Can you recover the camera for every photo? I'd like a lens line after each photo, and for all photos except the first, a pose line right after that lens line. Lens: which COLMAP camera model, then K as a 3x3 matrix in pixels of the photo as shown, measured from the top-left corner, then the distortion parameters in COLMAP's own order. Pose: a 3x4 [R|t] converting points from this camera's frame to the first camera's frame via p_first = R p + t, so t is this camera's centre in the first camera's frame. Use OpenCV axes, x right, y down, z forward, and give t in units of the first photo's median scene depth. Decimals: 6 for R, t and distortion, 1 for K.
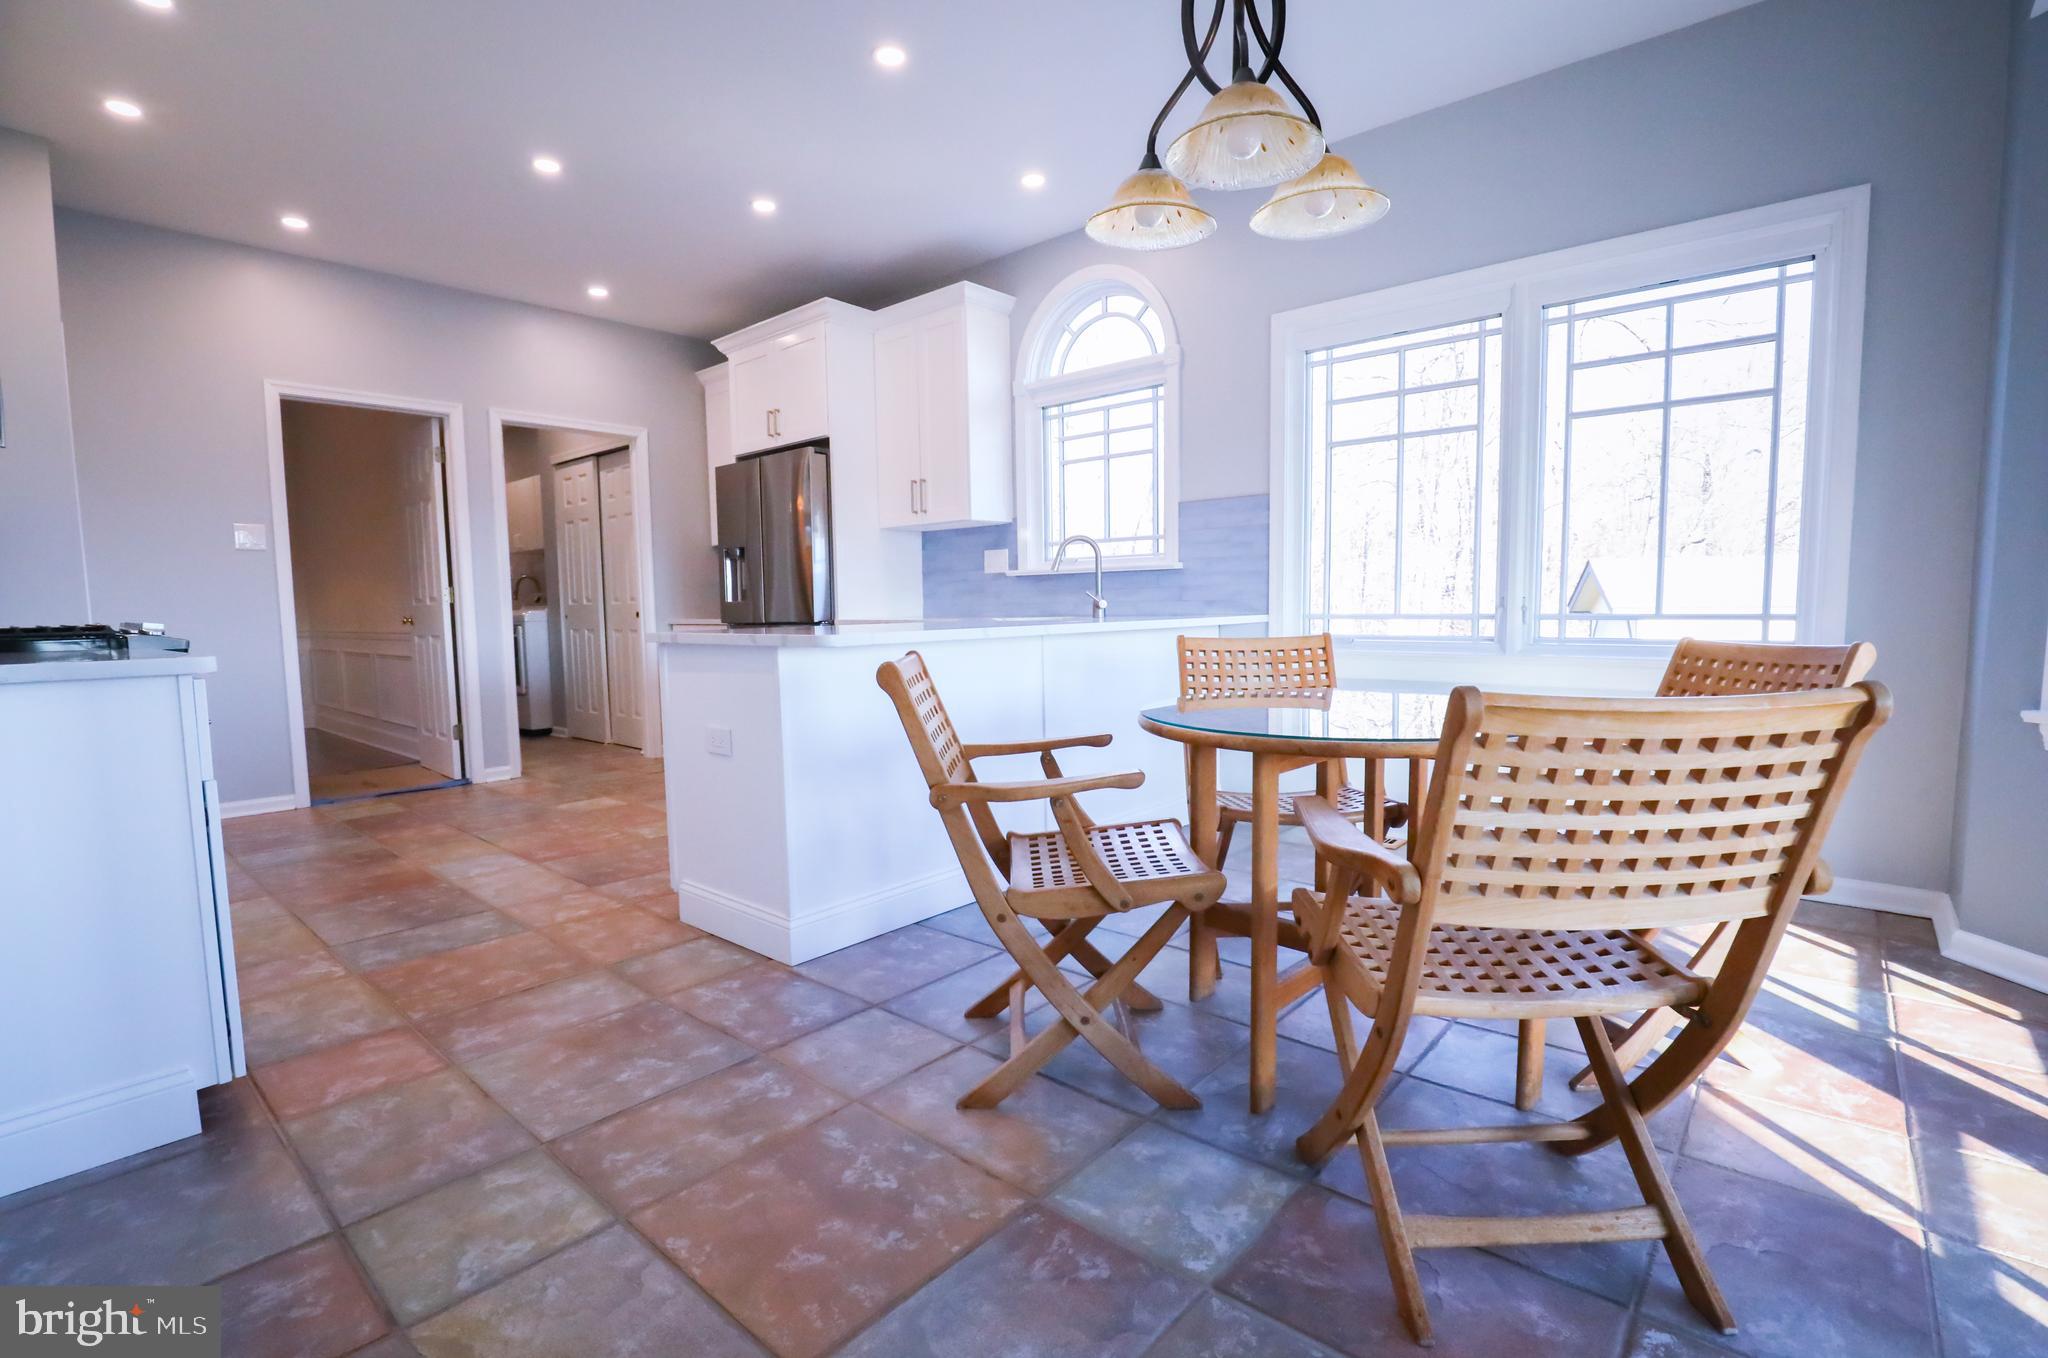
lens RADIAL K [[941.3, 0, 1014.1], [0, 941.3, 684.6], [0, 0, 1]] dist [-0.011769, 0.000185]
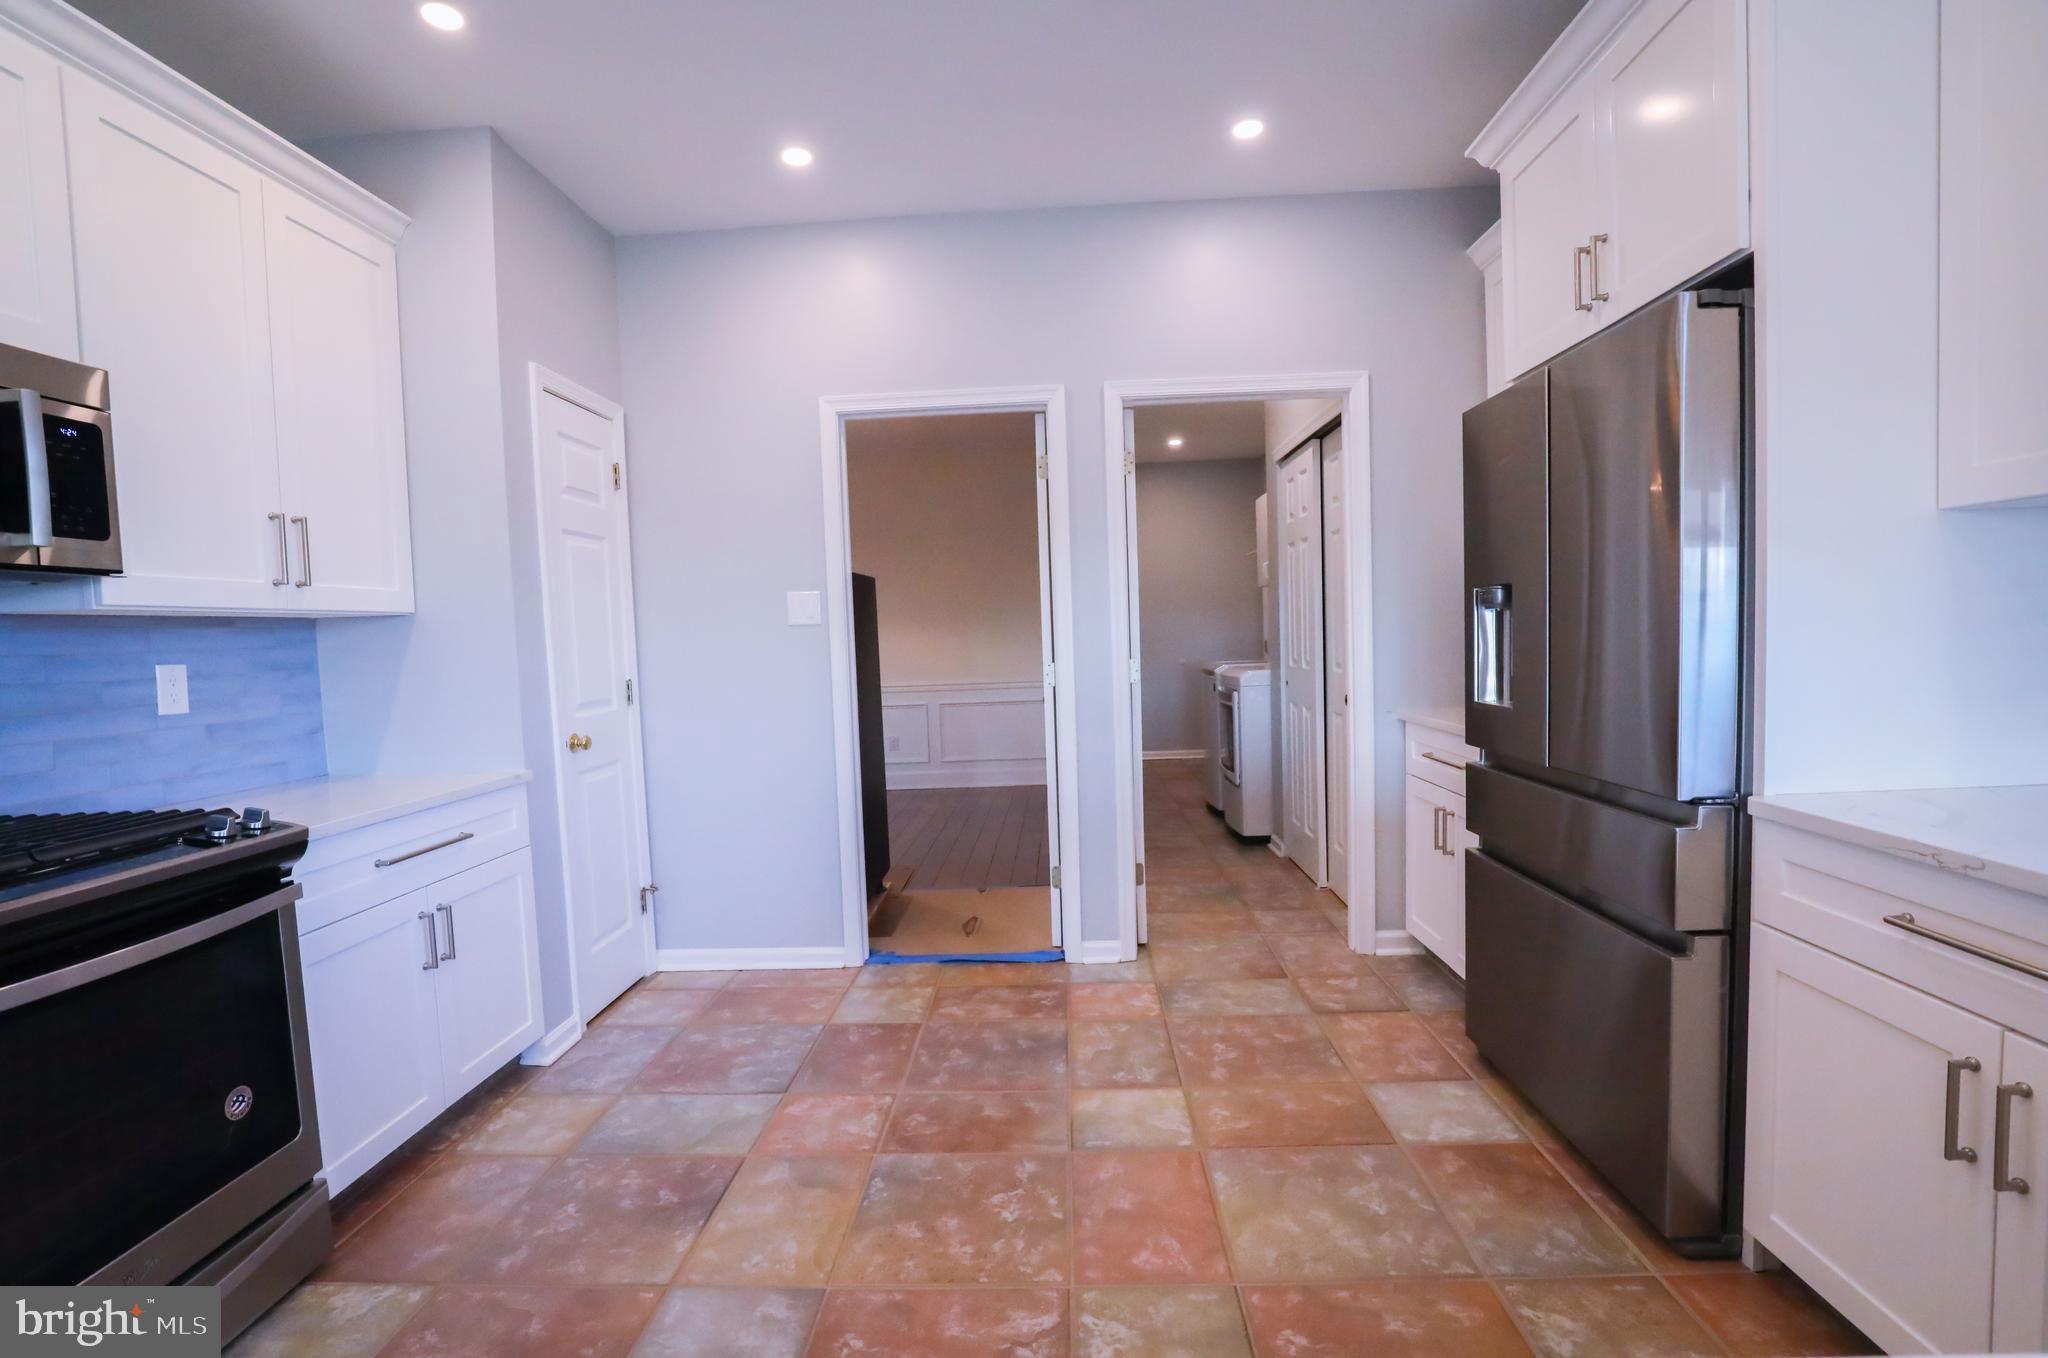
lens RADIAL K [[941.3, 0, 1023.5], [0, 941.3, 681.6], [0, 0, 1]] dist [-0.011769, 0.000185]
pose [[0.637004, 0.033933, -0.770113, -0.106074], [-0.040221, 0.999133, 0.010755, -0.108046], [0.769810, 0.024123, 0.637817, 0.618478]]
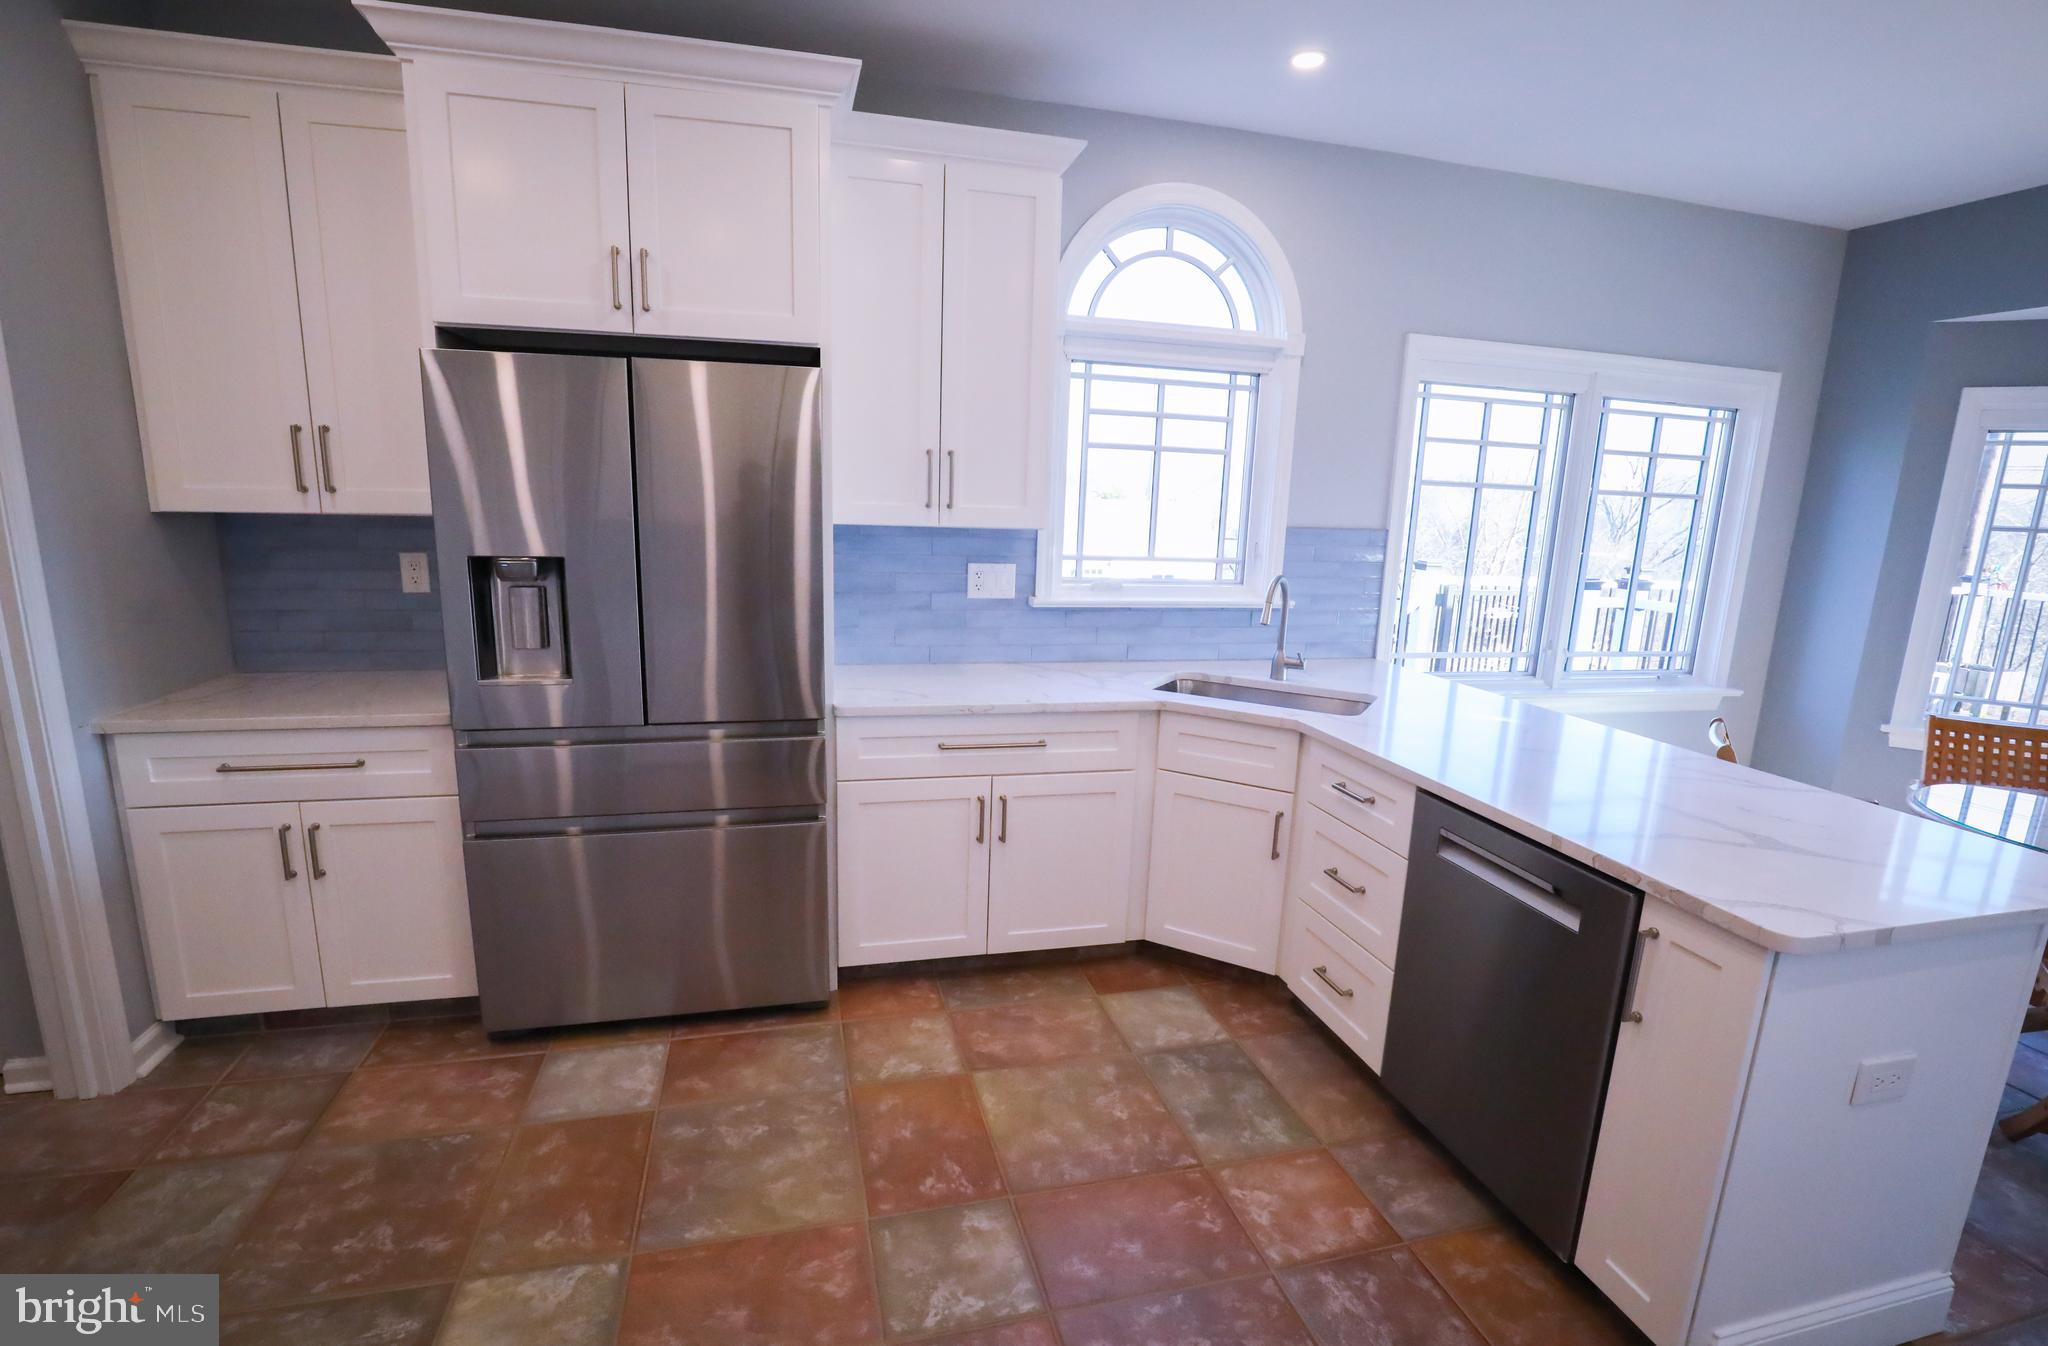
lens RADIAL K [[941.3, 0, 1027.6], [0, 941.3, 690.0], [0, 0, 1]] dist [-0.011769, 0.000185]
pose [[0.556906, -0.128661, 0.820550, -0.591472], [0.029803, 0.990389, 0.135064, -0.153110], [-0.830041, -0.050763, 0.555388, 0.648592]]
